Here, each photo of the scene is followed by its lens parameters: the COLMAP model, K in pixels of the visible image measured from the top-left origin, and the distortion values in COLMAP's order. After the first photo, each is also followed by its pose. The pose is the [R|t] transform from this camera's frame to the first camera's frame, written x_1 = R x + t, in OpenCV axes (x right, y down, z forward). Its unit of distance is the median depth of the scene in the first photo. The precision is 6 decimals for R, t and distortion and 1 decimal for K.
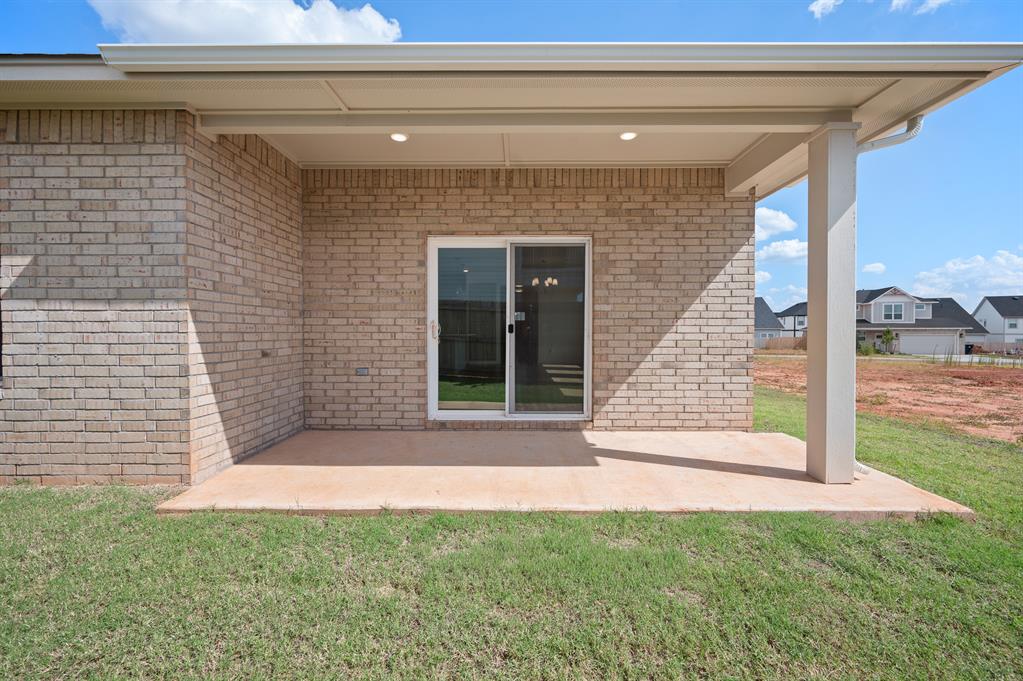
lens RADIAL K [[404.0, 0, 516.7], [0, 404.0, 337.4], [0, 0, 1]] dist [-0.002560, -0.000478]
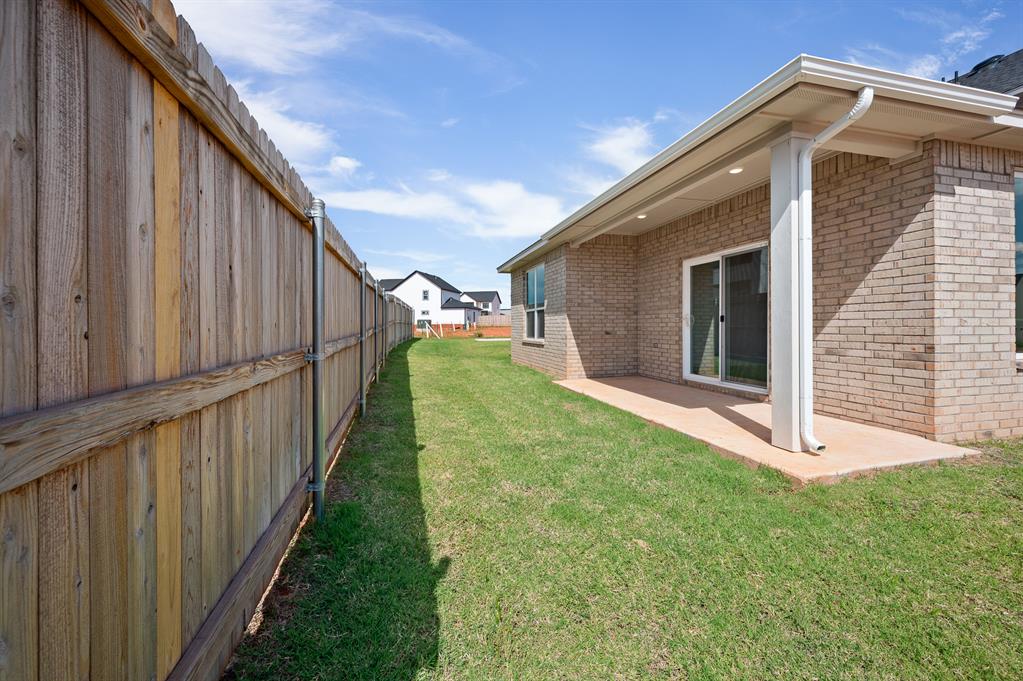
lens RADIAL K [[404.0, 0, 511.2], [0, 404.0, 325.1], [0, 0, 1]] dist [-0.002560, -0.000478]
pose [[0.247713, -0.005194, -0.968819, 1.155576], [-0.008279, 0.999938, -0.007478, 0.016776], [0.968798, 0.009873, 0.247655, -0.025010]]
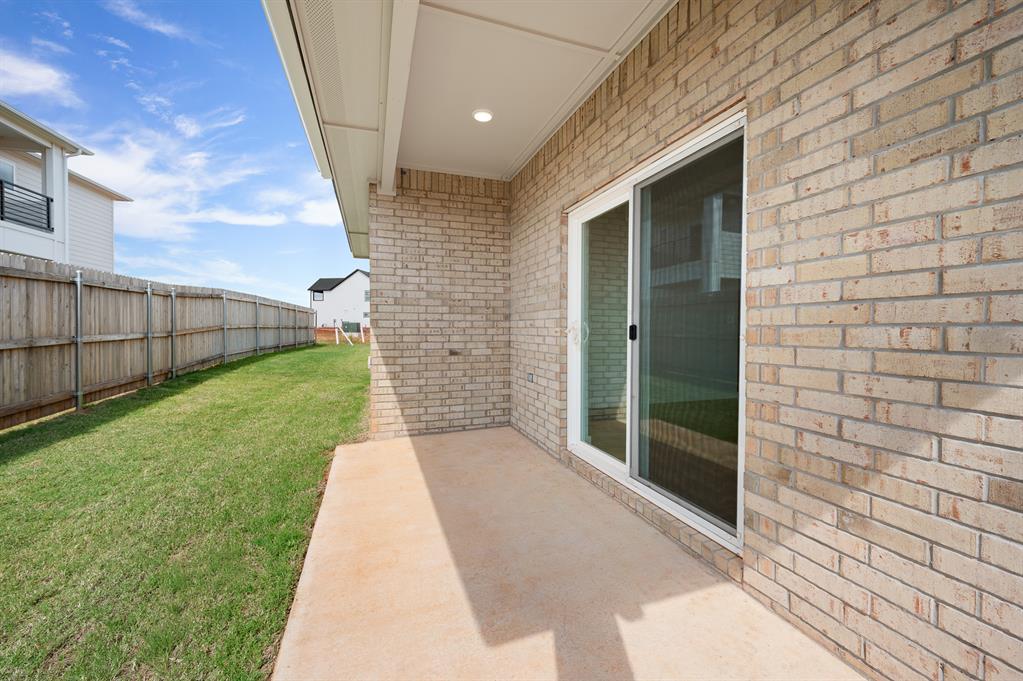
lens RADIAL K [[404.0, 0, 511.4], [0, 404.0, 333.6], [0, 0, 1]] dist [-0.002560, -0.000478]
pose [[0.340210, 0.008836, -0.940308, 0.486905], [-0.012508, 0.999910, 0.004870, -0.020774], [0.940266, 0.010104, 0.340290, 0.653144]]
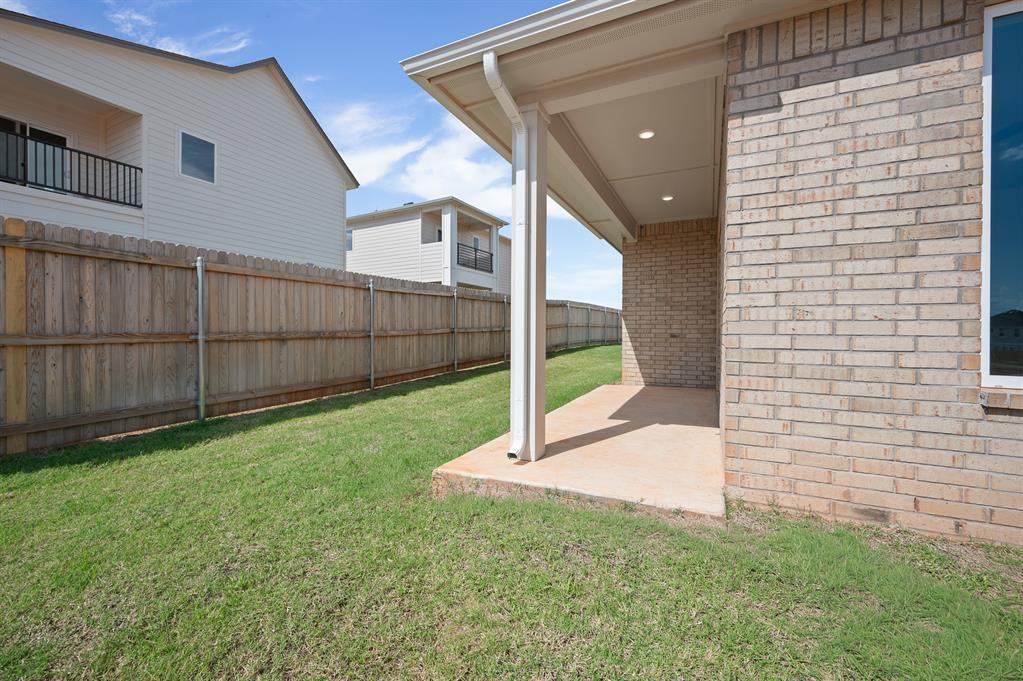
lens RADIAL K [[404.0, 0, 519.6], [0, 404.0, 334.0], [0, 0, 1]] dist [-0.002560, -0.000478]
pose [[-0.412287, 0.001490, -0.911053, 1.183063], [-0.018628, 0.999776, 0.010065, 0.023470], [0.910863, 0.021121, -0.412167, 0.972997]]
